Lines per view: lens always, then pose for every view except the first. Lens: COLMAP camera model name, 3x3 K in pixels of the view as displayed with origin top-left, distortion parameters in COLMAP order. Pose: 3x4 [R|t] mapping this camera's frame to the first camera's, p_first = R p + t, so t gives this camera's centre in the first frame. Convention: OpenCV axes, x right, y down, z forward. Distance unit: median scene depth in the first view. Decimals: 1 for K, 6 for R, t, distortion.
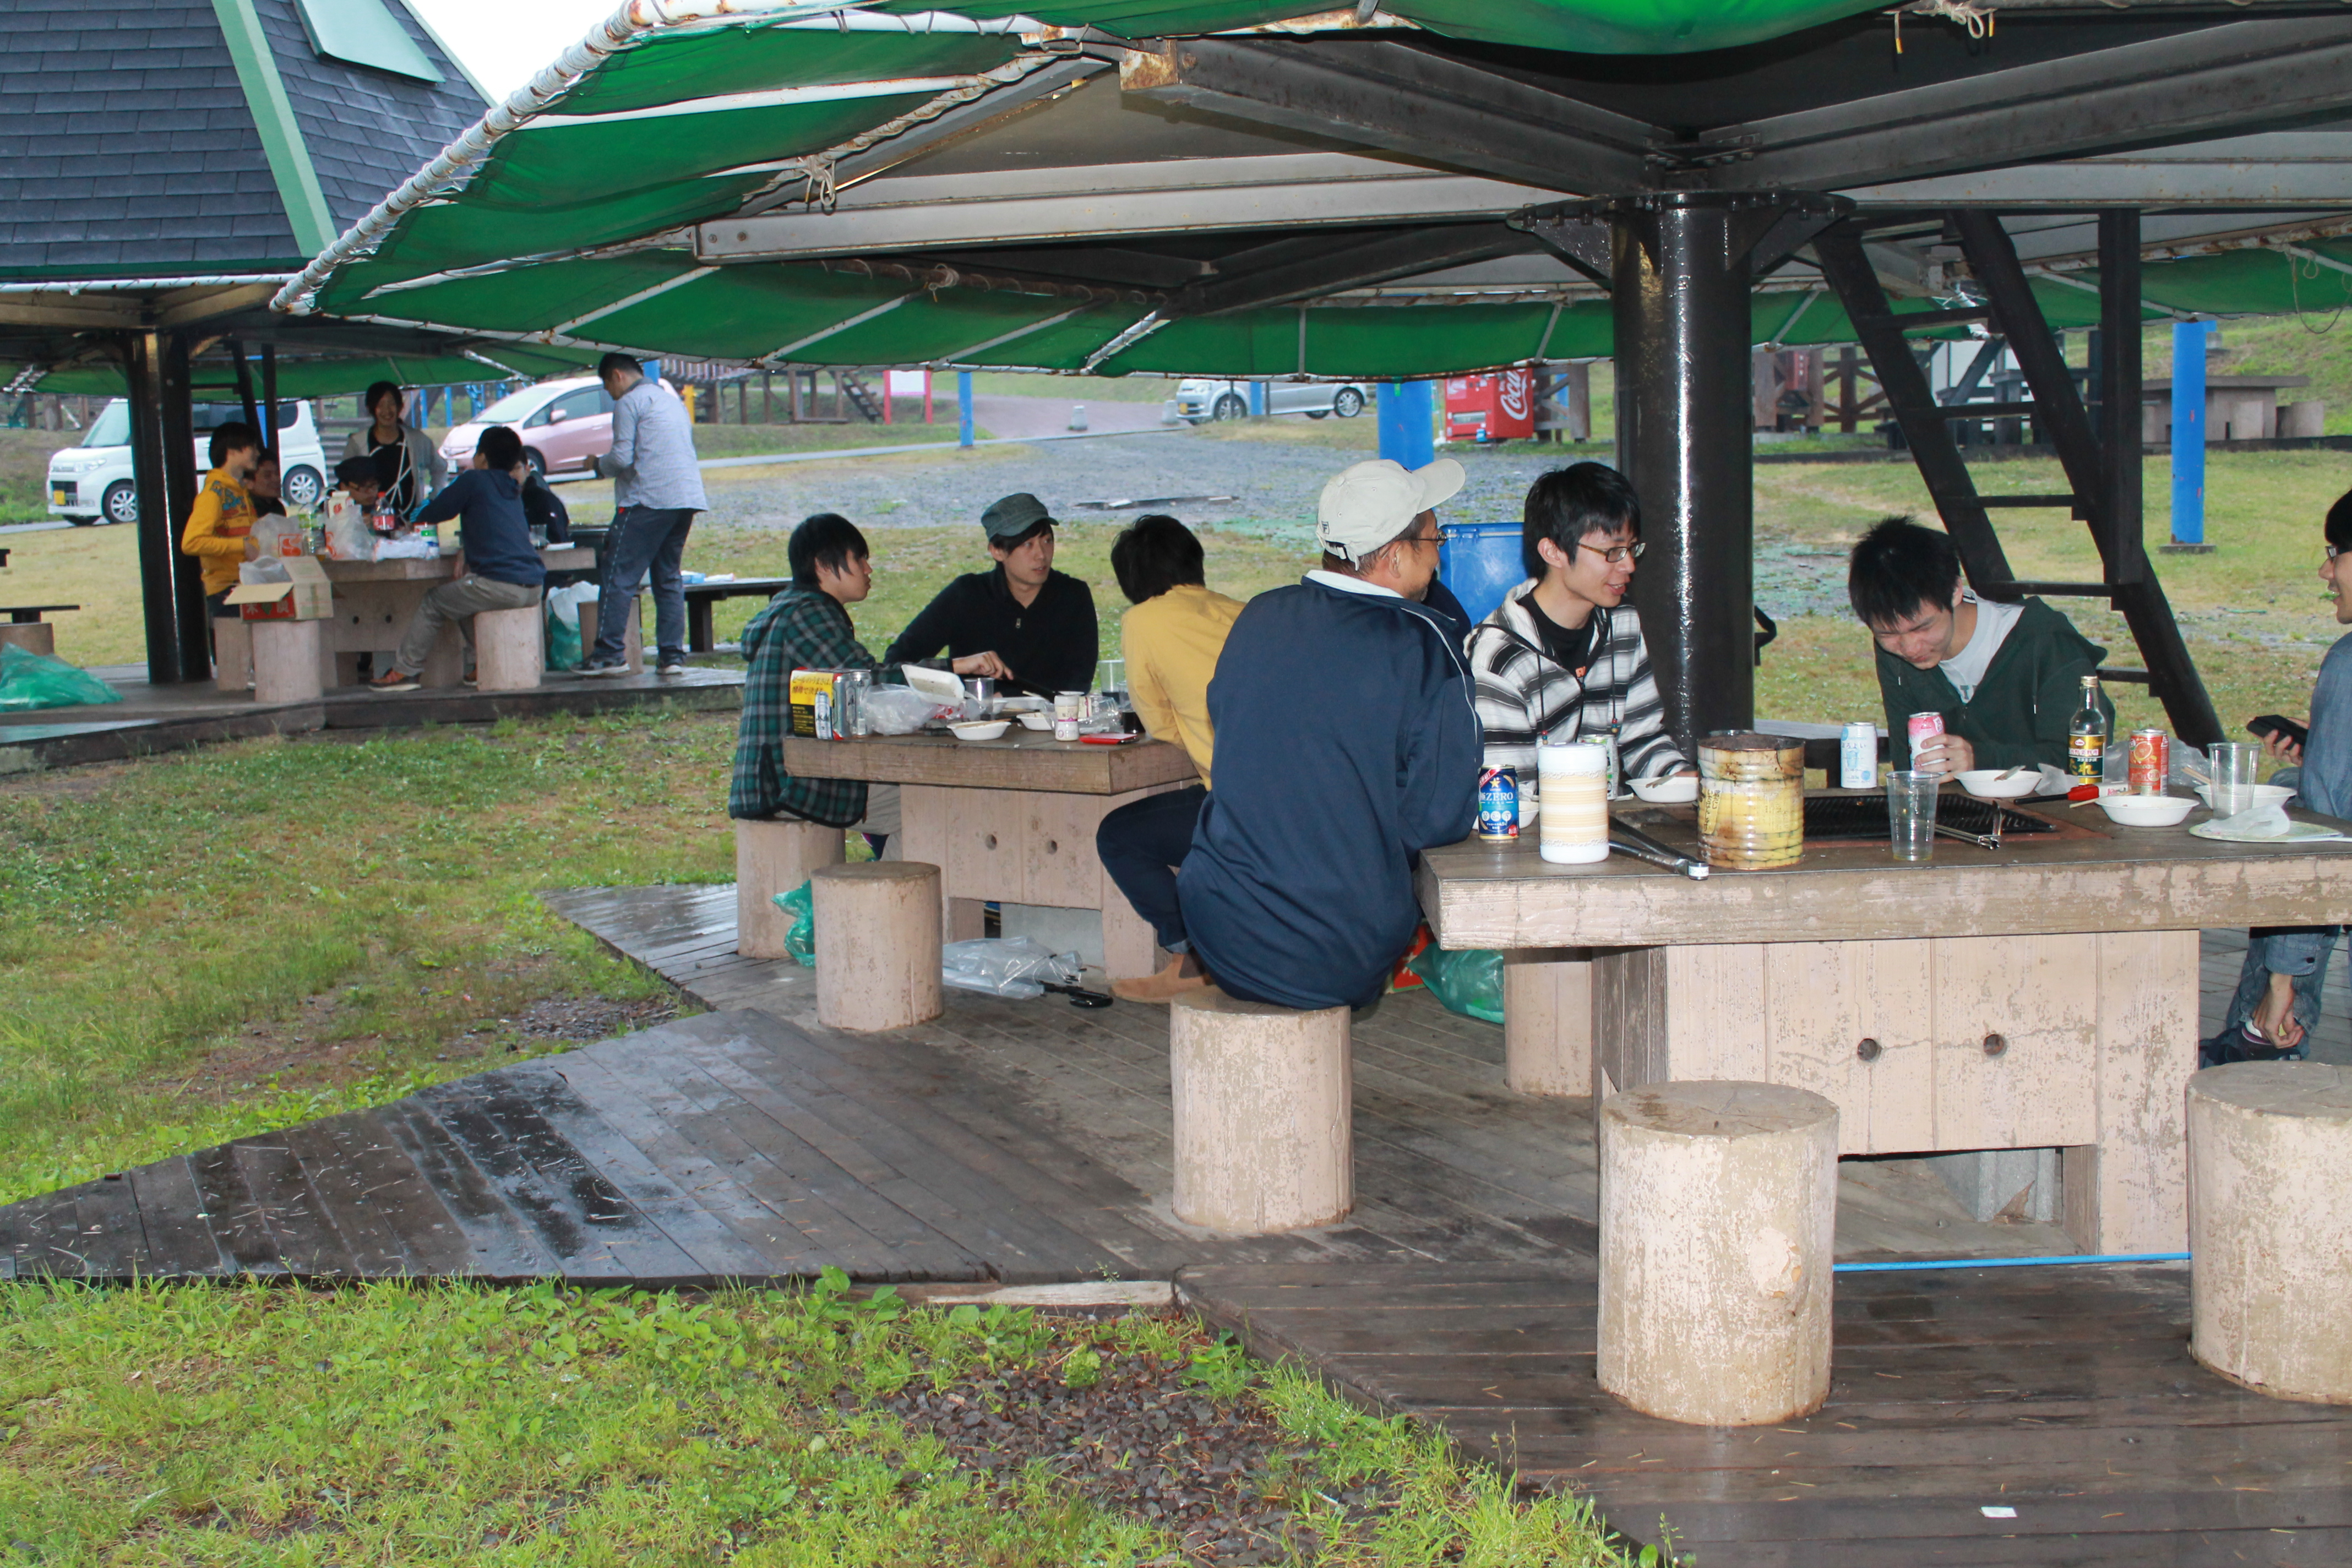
lens RADIAL K [[2288.4, 0, 1164.0], [0, 2288.4, 793.8], [0, 0, 1]] dist [-0.073876, 0.000000]
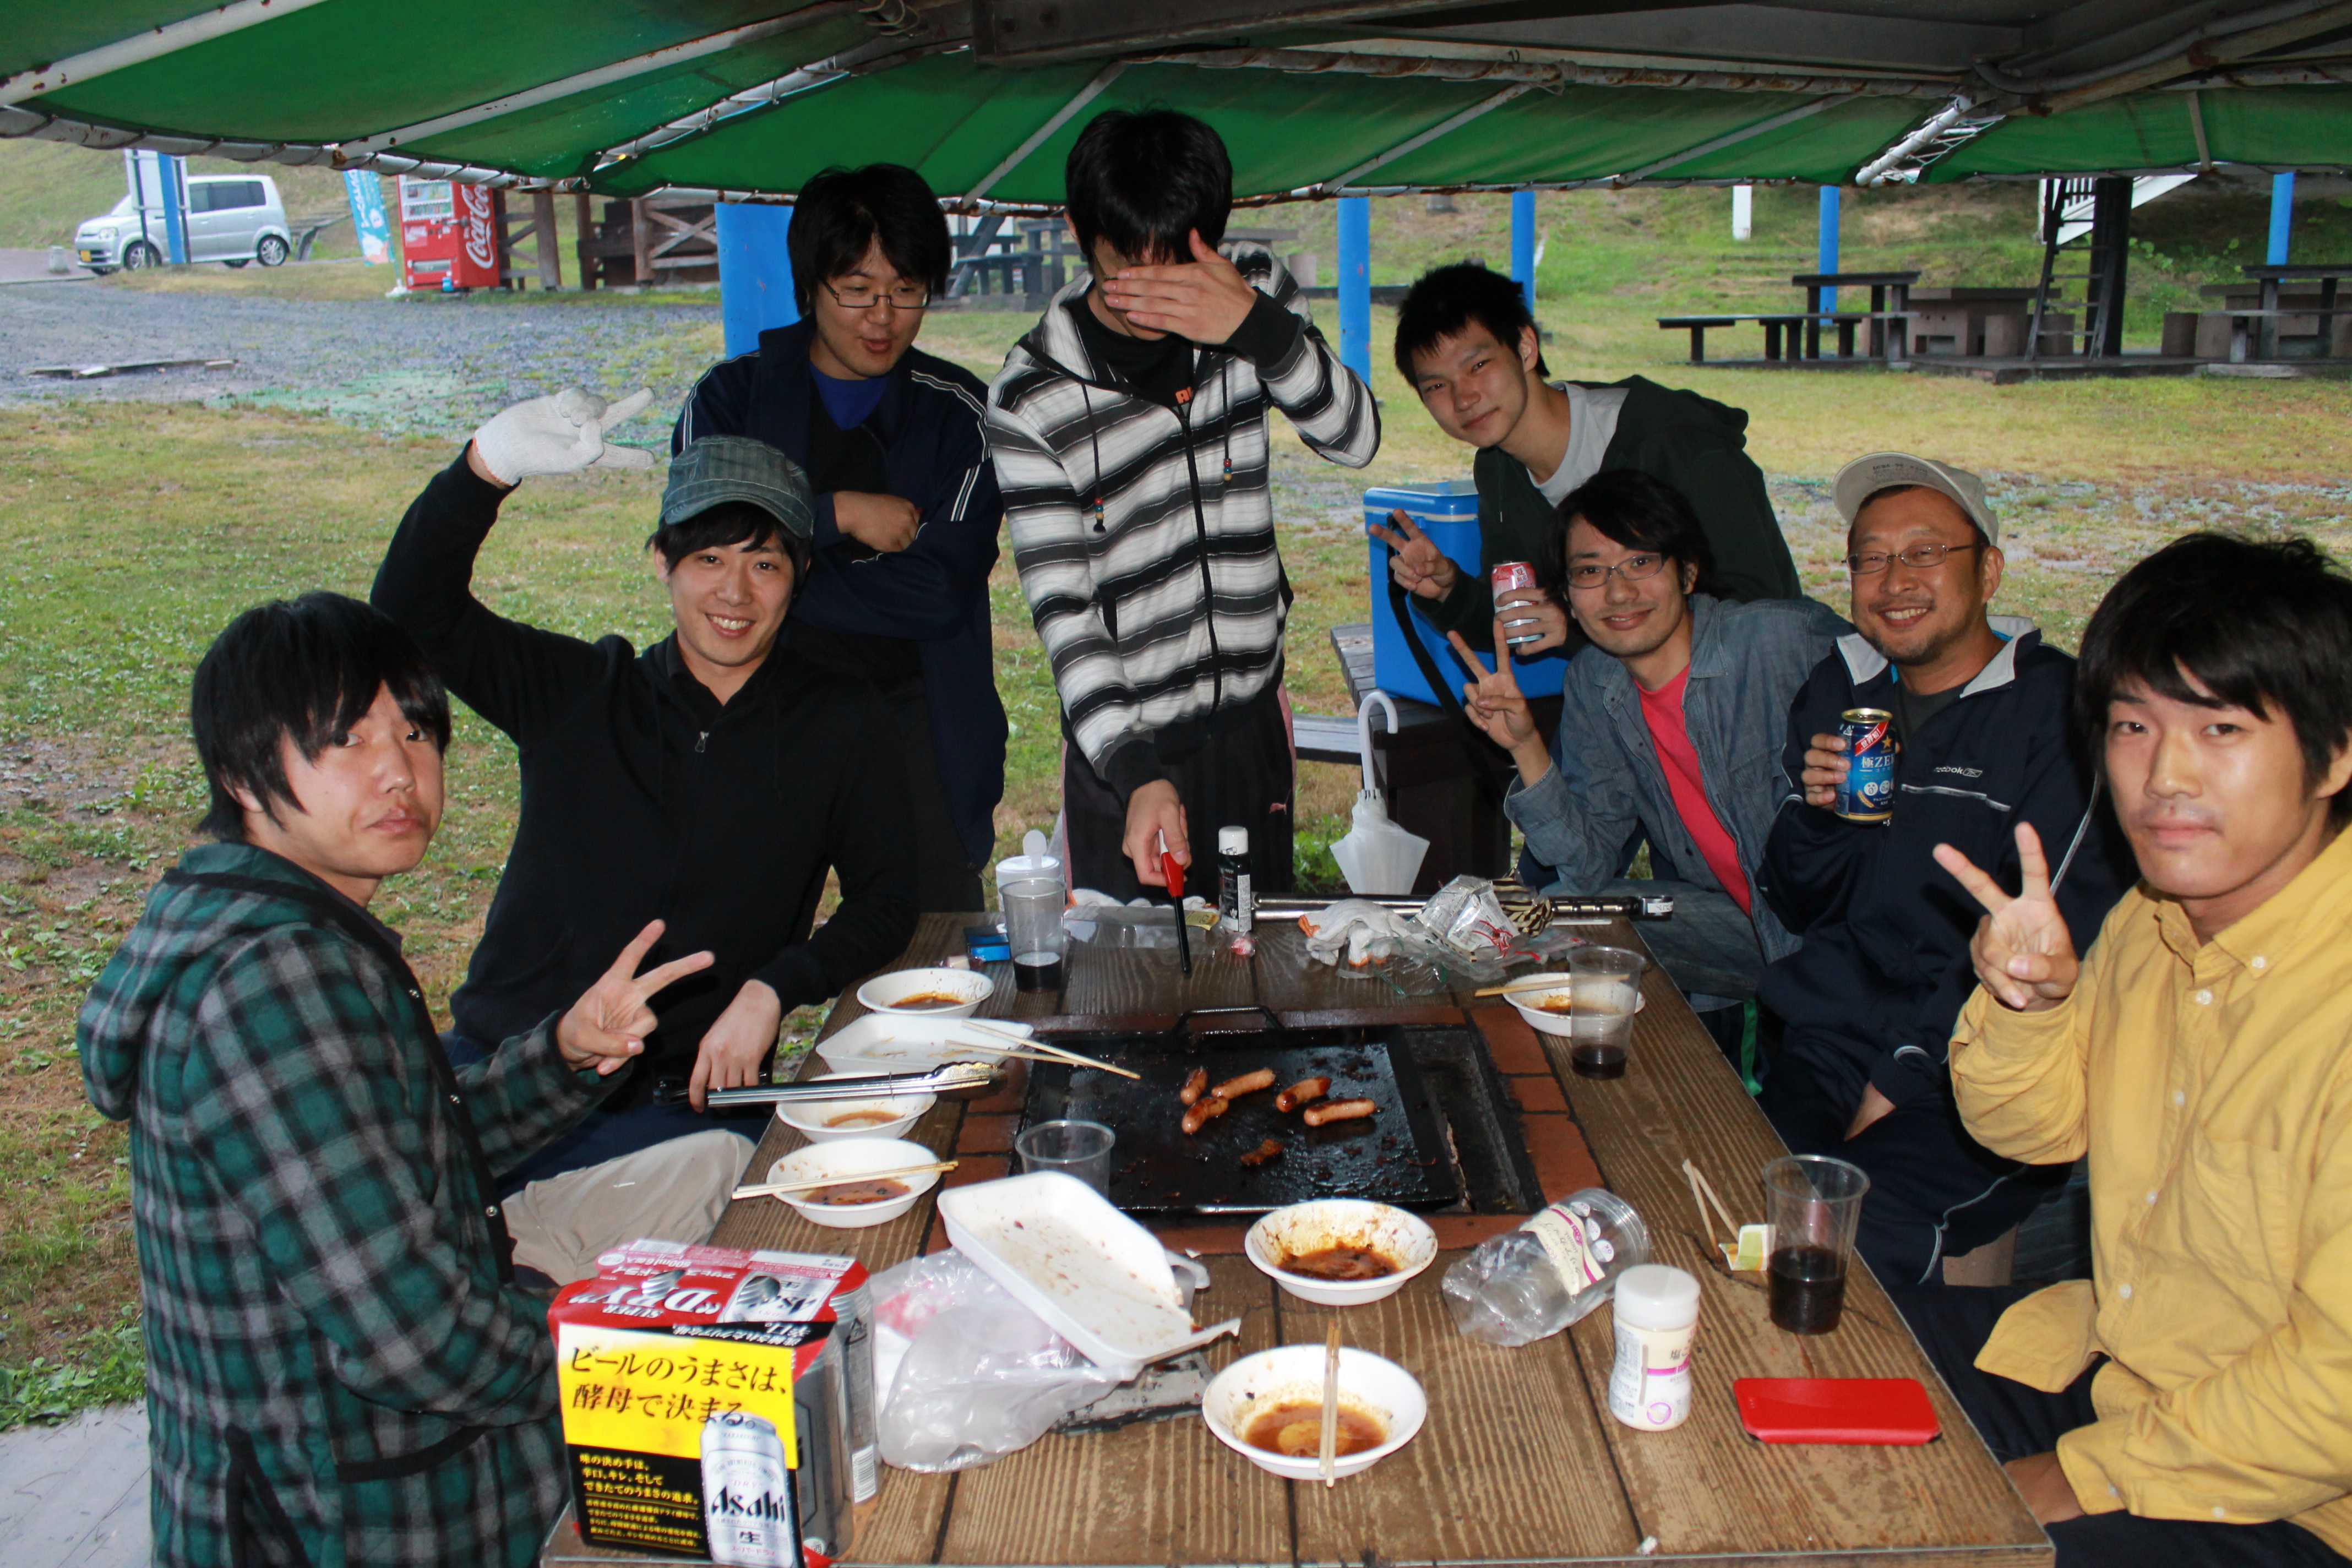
lens RADIAL K [[2013.8, 0, 1183.7], [0, 2013.8, 773.5], [0, 0, 1]] dist [-0.156650, 0.129862]
pose [[0.858611, -0.108322, 0.501053, -0.047831], [0.063563, 0.992373, 0.105617, -0.030550], [-0.508672, -0.058836, 0.858948, 0.183221]]
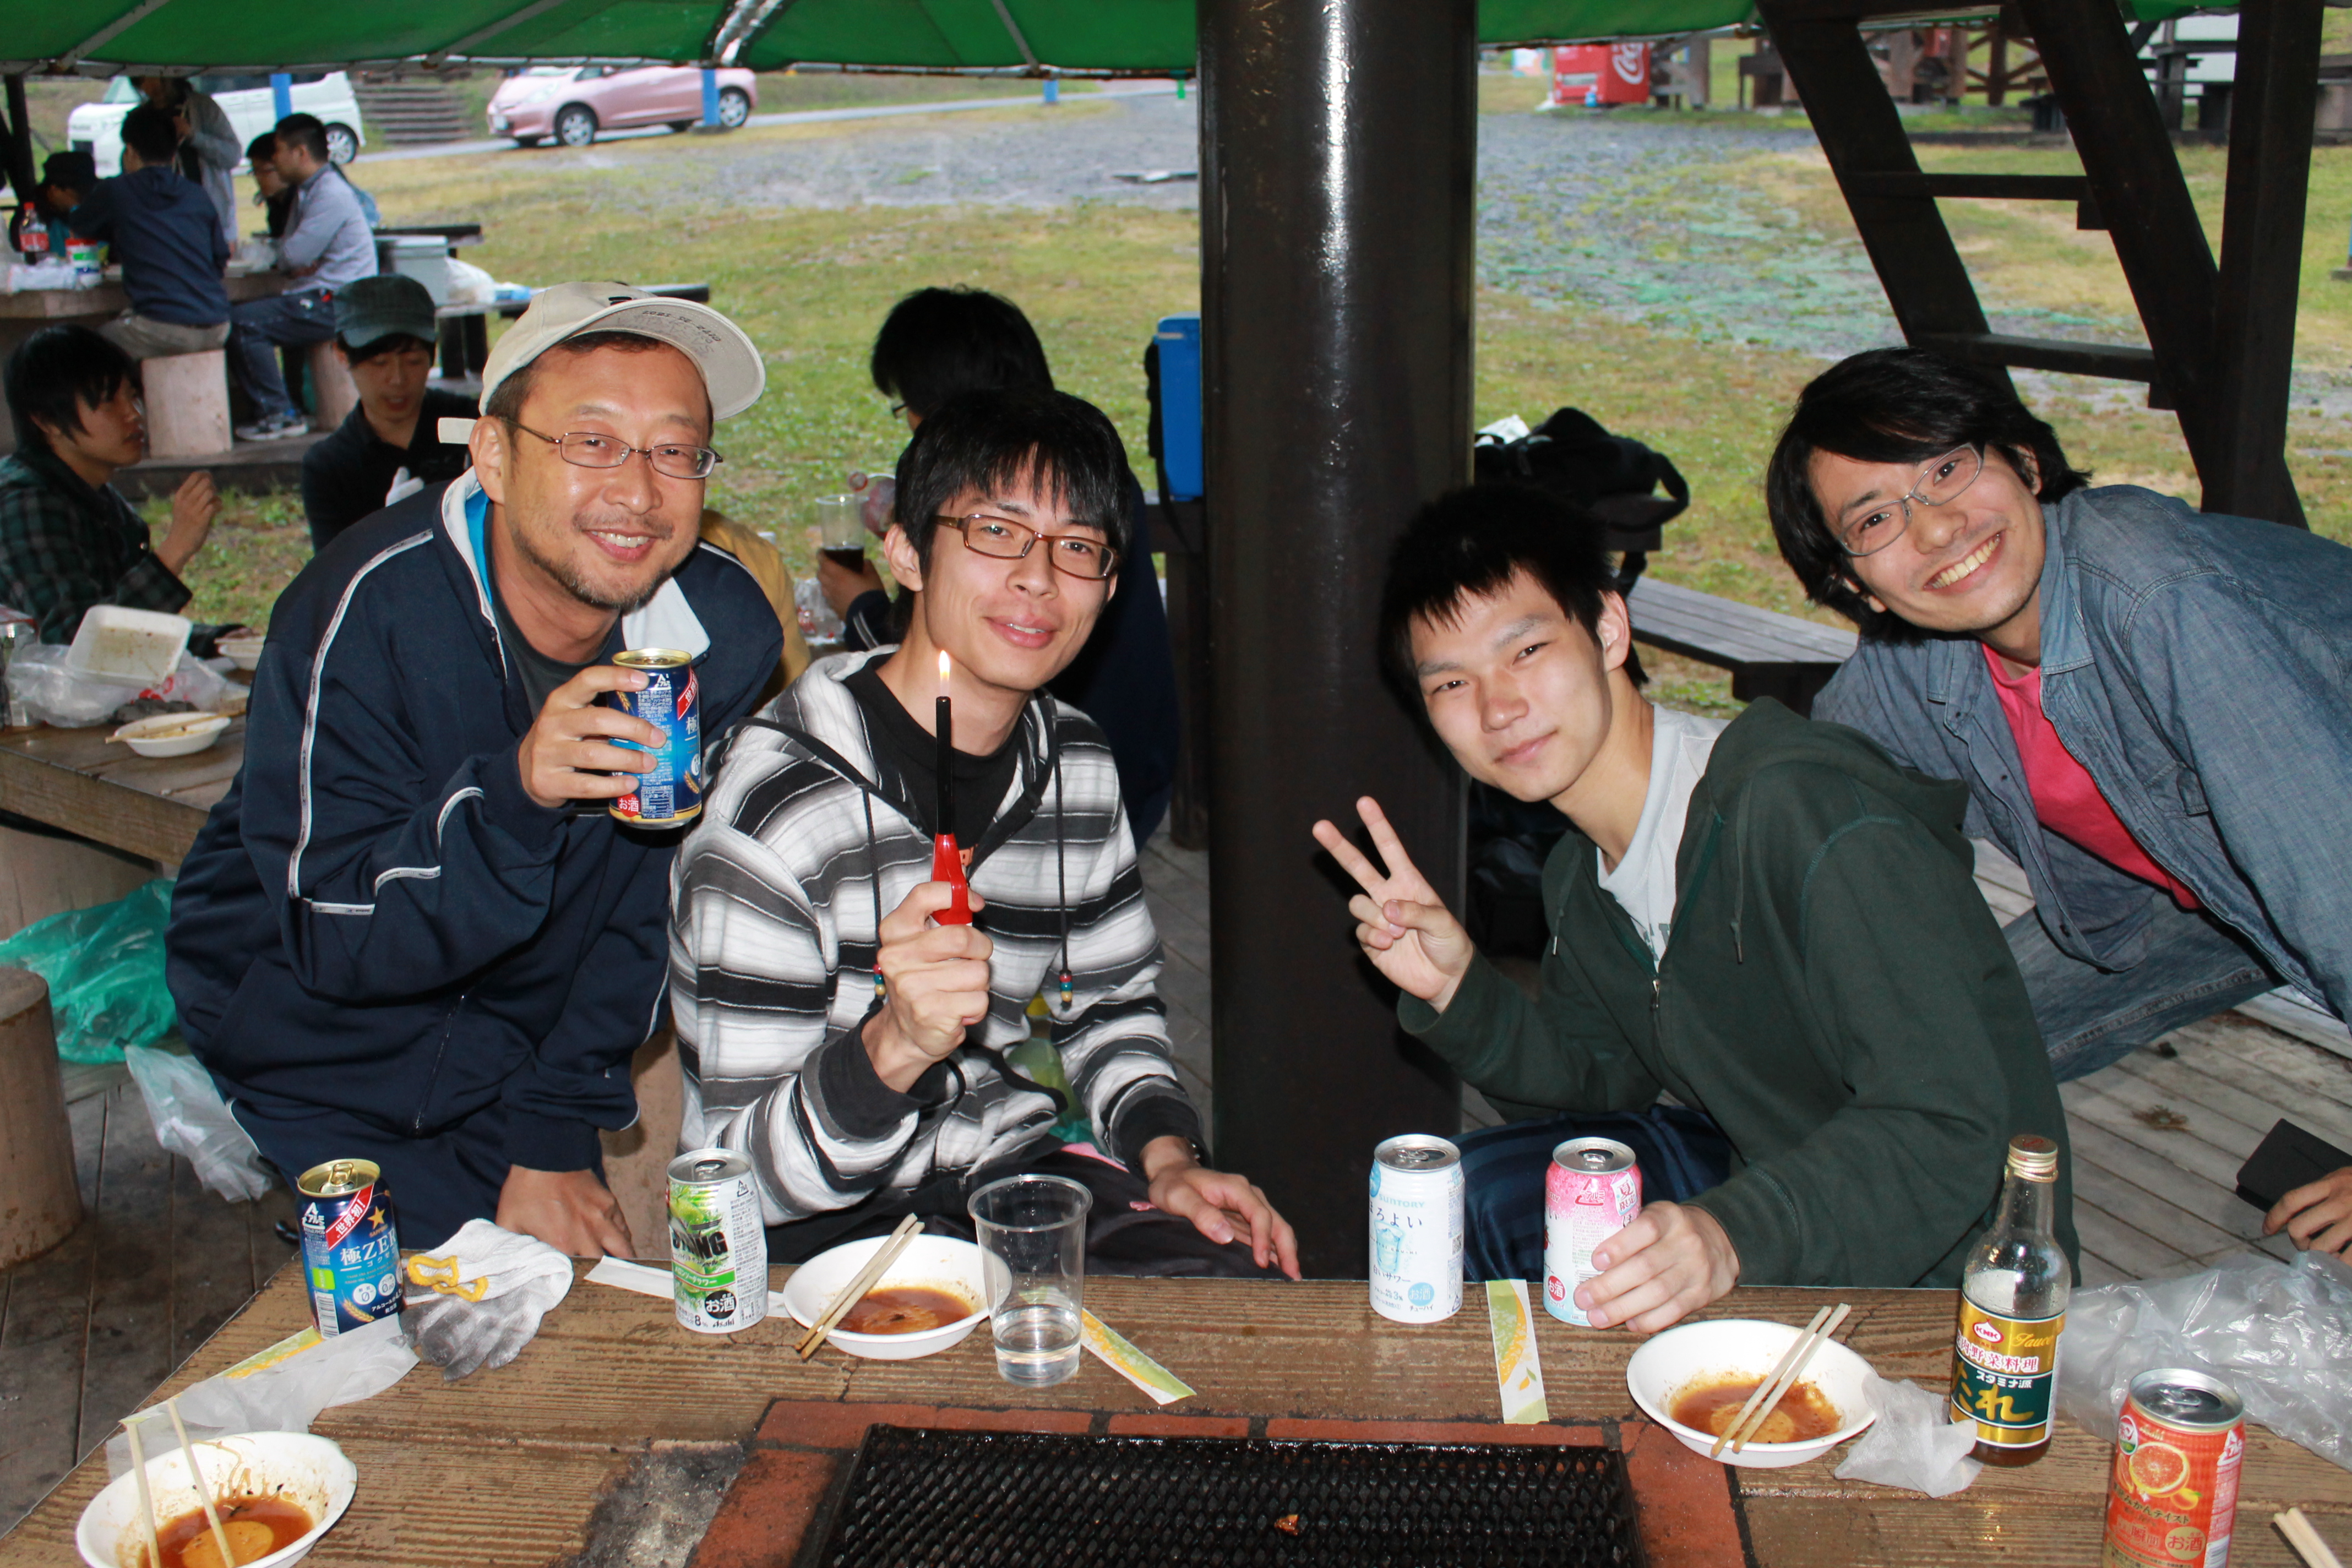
lens RADIAL K [[2207.9, 0, 1165.5], [0, 2207.9, 791.6], [0, 0, 1]] dist [-0.079725, 0.000000]
pose [[0.997567, 0.032379, -0.061738, 0.046436], [-0.022262, 0.987185, 0.158023, -0.024135], [0.066063, -0.156264, 0.985504, 0.105814]]
